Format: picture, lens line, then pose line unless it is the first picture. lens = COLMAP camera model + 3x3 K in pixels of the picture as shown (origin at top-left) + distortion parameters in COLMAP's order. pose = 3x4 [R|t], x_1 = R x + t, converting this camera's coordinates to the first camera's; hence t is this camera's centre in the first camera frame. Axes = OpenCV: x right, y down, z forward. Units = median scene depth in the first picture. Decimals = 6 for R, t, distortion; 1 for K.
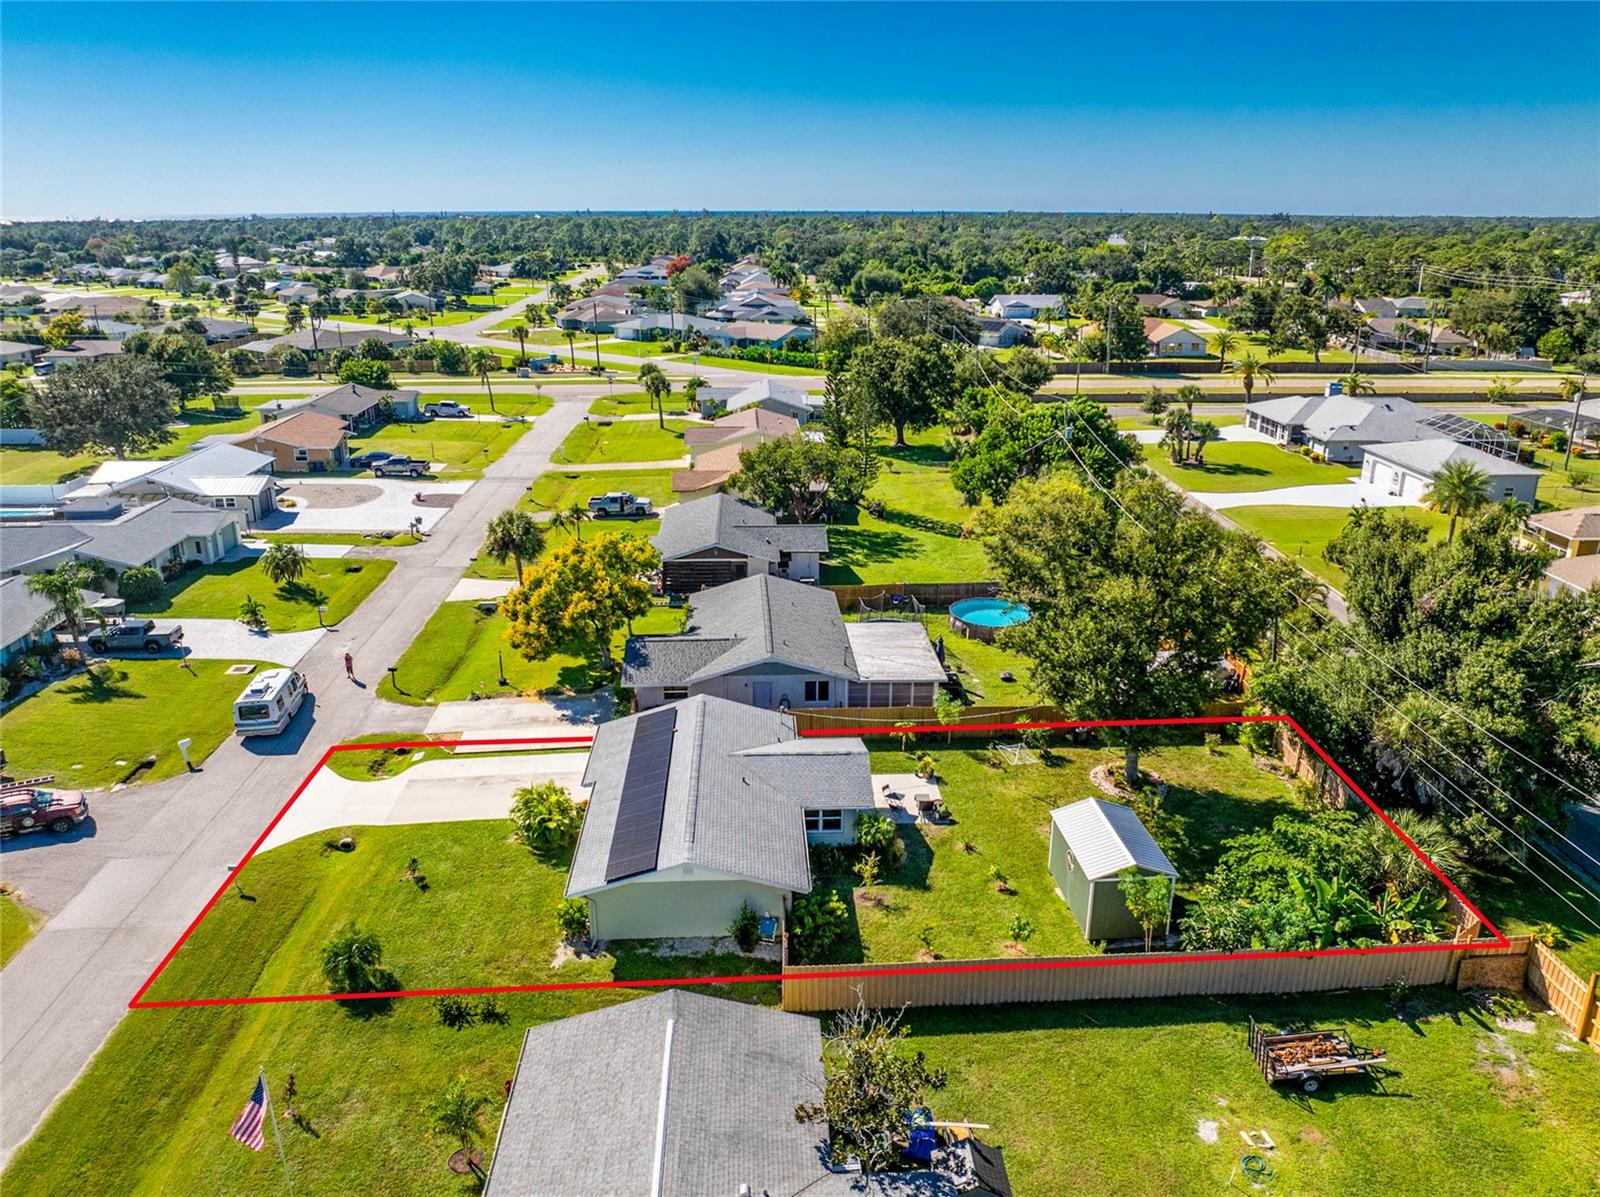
lens RADIAL K [[1143.8, 0, 801.5], [0, 1143.8, 575.6], [0, 0, 1]] dist [-0.036643, 0.006648]
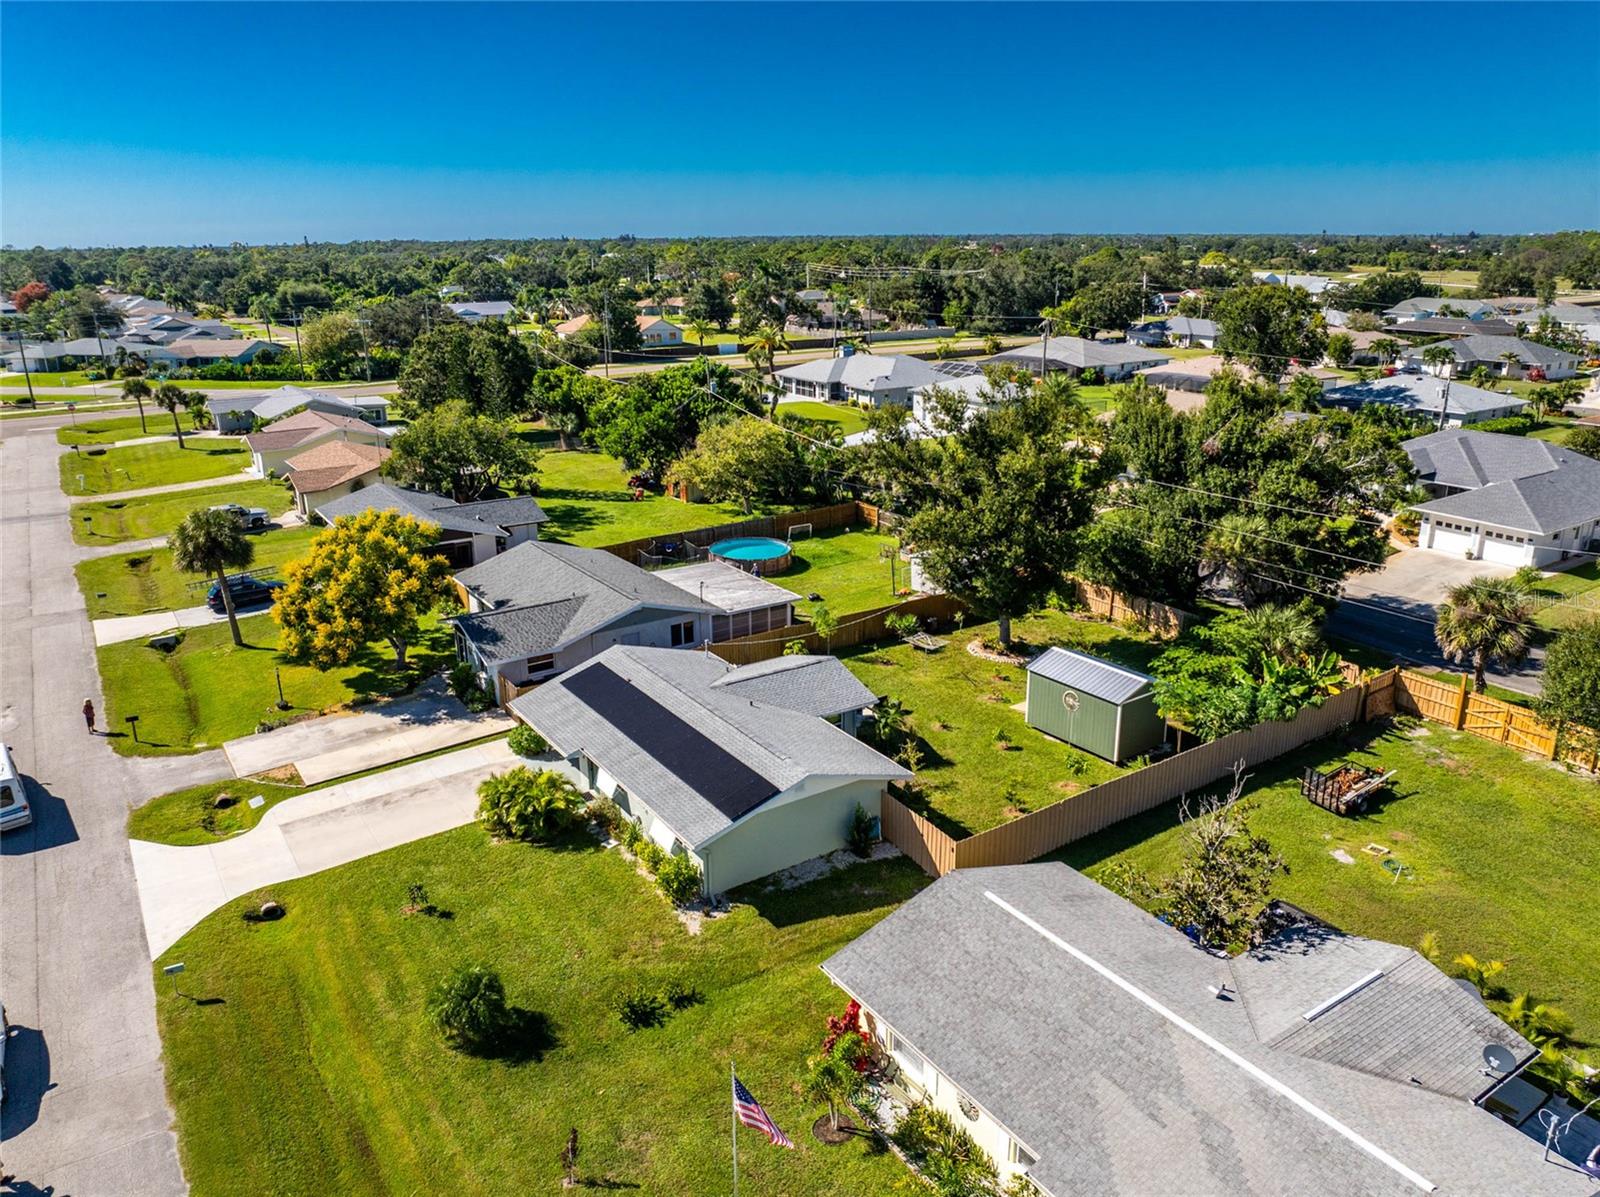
lens RADIAL K [[1122.2, 0, 802.2], [0, 1122.2, 597.2], [0, 0, 1]] dist [-0.030882, -0.002293]
pose [[0.855899, -0.165480, 0.489953, -0.343169], [0.166034, 0.985195, 0.042701, 0.047685], [-0.489765, 0.044801, 0.870703, 0.143735]]
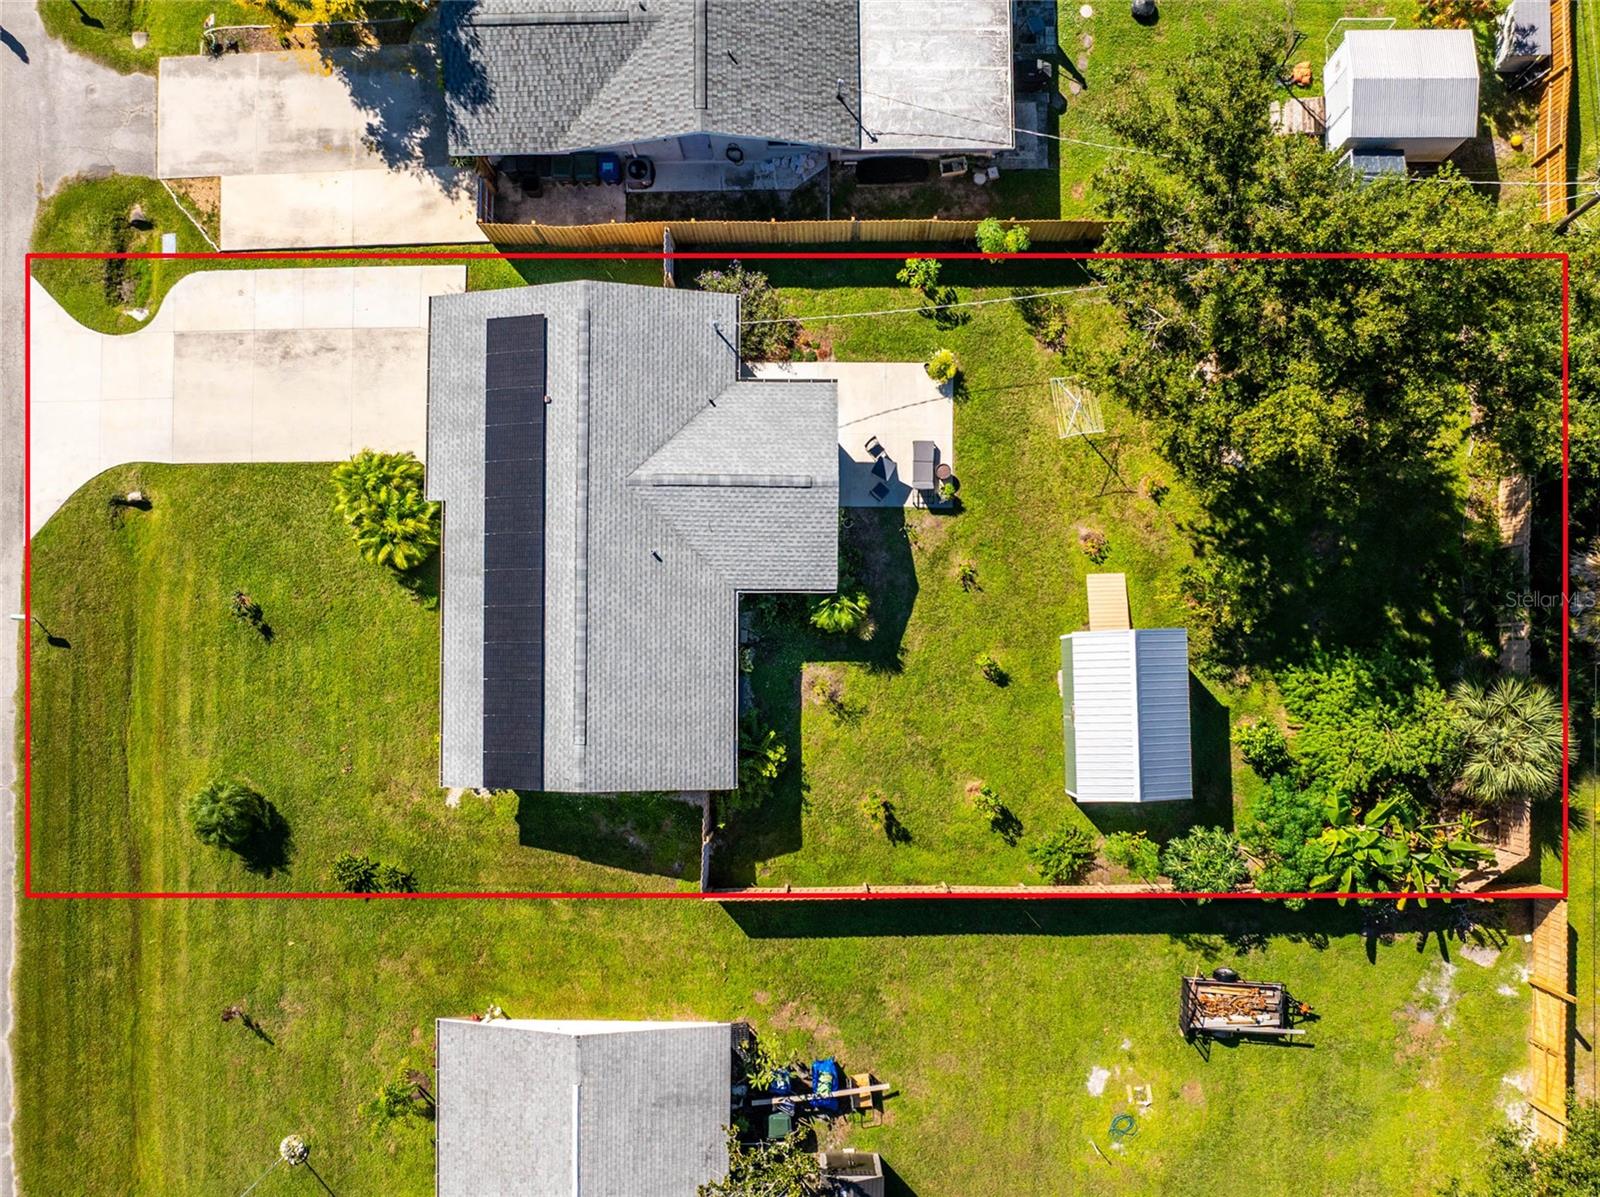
lens RADIAL K [[1143.8, 0, 801.5], [0, 1143.8, 575.6], [0, 0, 1]] dist [-0.036643, 0.006648]
pose [[0.998620, 0.051685, -0.009265, 0.035855], [-0.007967, 0.323540, 0.946181, -0.366179], [0.051901, -0.944802, 0.323505, 0.592691]]
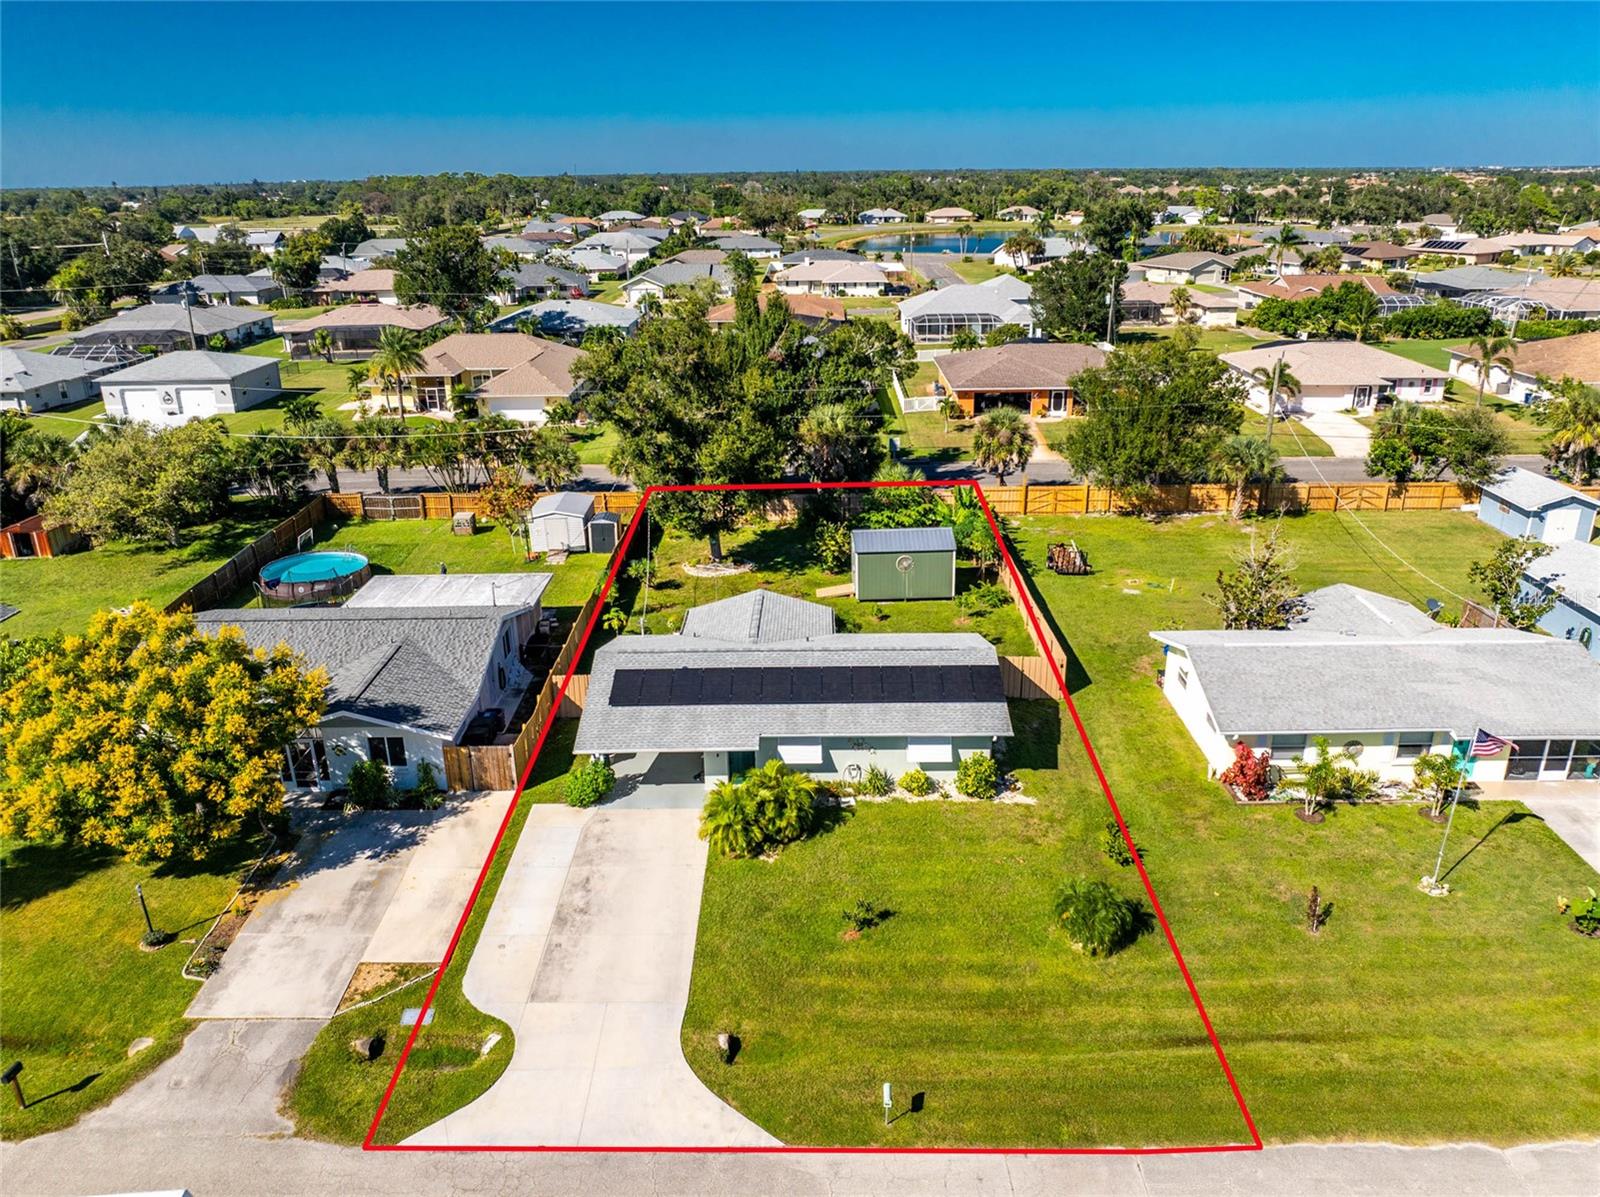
lens RADIAL K [[1122.2, 0, 802.2], [0, 1122.2, 597.2], [0, 0, 1]] dist [-0.030882, -0.002293]
pose [[0.057729, -0.356731, 0.932422, -0.688357], [0.319253, 0.891532, 0.321322, -0.113907], [-0.945910, 0.279128, 0.165355, 0.648623]]
